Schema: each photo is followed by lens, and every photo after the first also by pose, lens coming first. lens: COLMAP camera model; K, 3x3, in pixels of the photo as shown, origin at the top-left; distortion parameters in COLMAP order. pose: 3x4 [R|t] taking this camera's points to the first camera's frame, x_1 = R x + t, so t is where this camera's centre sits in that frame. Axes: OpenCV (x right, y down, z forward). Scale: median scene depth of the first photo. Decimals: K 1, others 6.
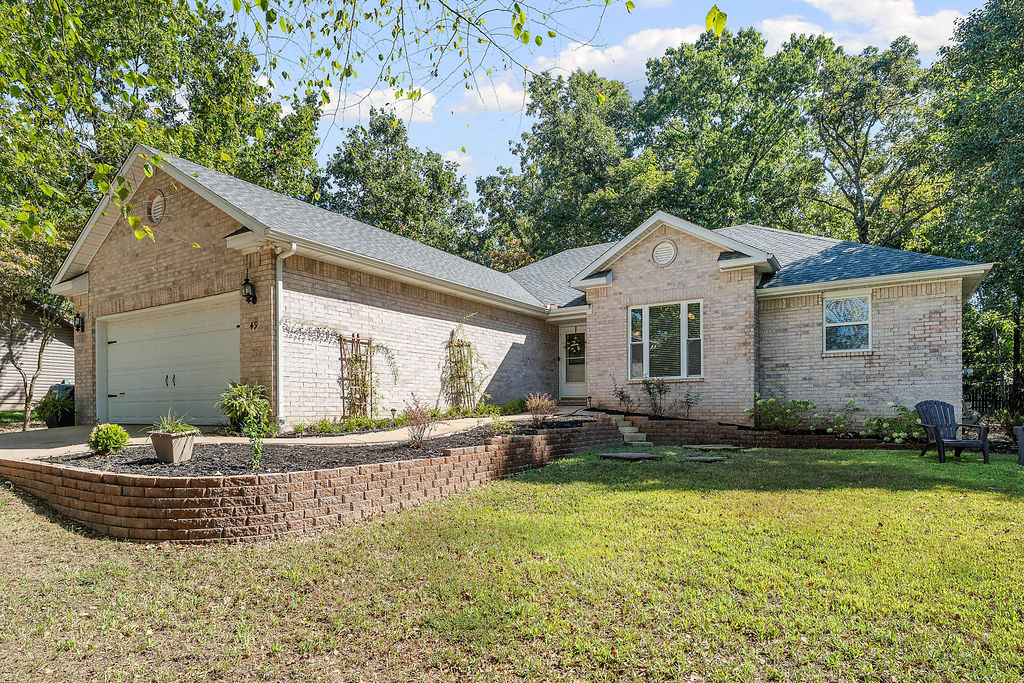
lens RADIAL K [[589.2, 0, 497.2], [0, 589.2, 415.1], [0, 0, 1]] dist [-0.001414, -0.000489]
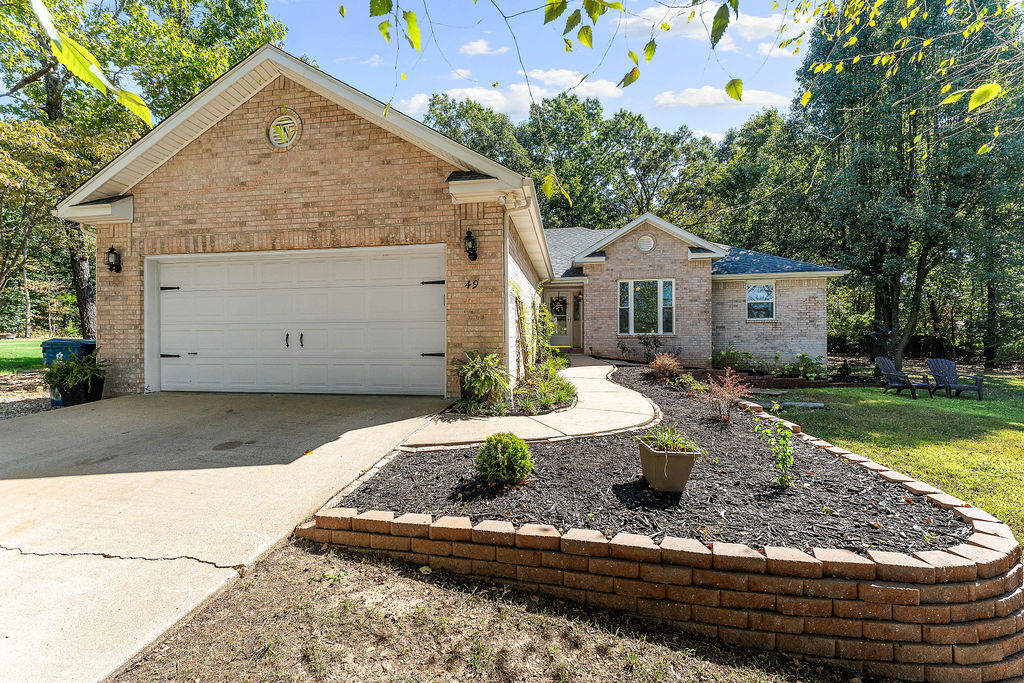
lens RADIAL K [[404.8, 0, 505.3], [0, 404.8, 341.6], [0, 0, 1]] dist [-0.001074, -0.000185]
pose [[0.911774, -0.000353, 0.410692, -0.446997], [0.003106, 0.999977, -0.006035, -0.045344], [-0.410681, 0.006778, 0.911754, 0.306677]]
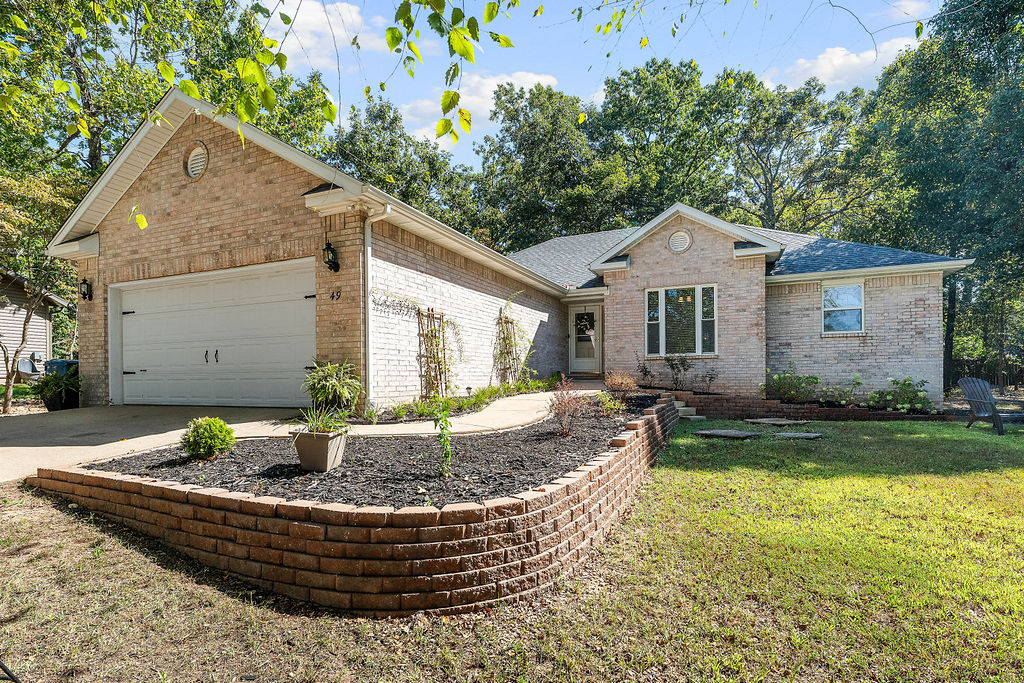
lens RADIAL K [[495.7, 0, 514.3], [0, 495.7, 381.0], [0, 0, 1]] dist [-0.001784, -0.000223]
pose [[0.985394, -0.004910, 0.170218, -0.199169], [0.005307, 0.999984, -0.001878, -0.015323], [-0.170206, 0.002754, 0.985405, 0.157432]]
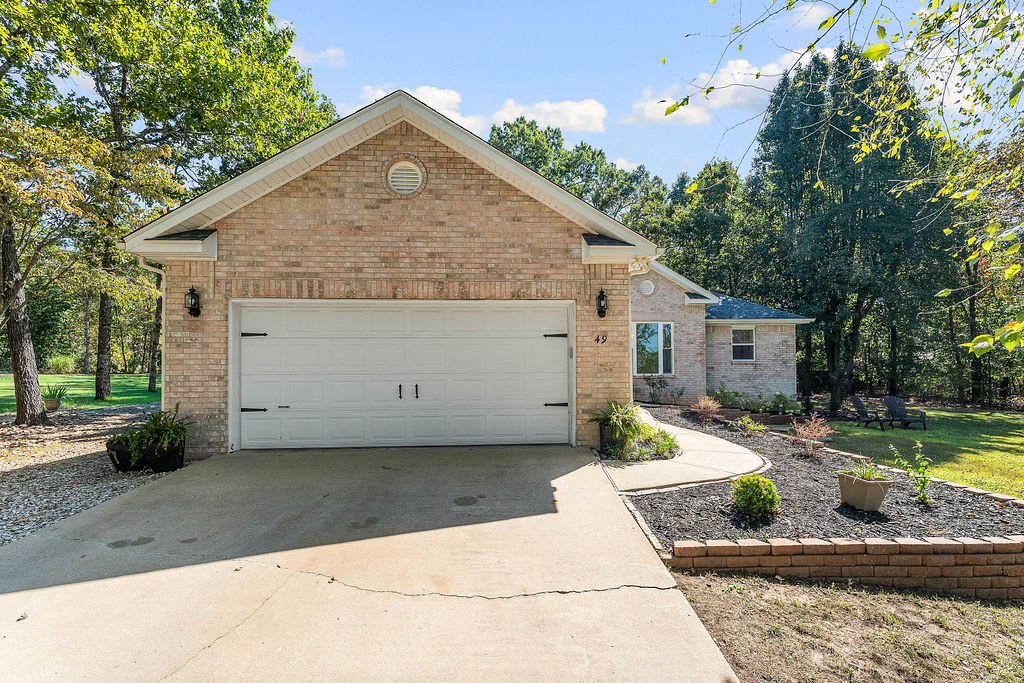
lens RADIAL K [[450.0, 0, 512.6], [0, 450.0, 368.1], [0, 0, 1]] dist [-0.001321, -0.000003]
pose [[0.800857, 0.005139, 0.598834, -0.698608], [0.007820, 0.999788, -0.019038, -0.067424], [-0.598805, 0.019929, 0.800647, 0.363194]]
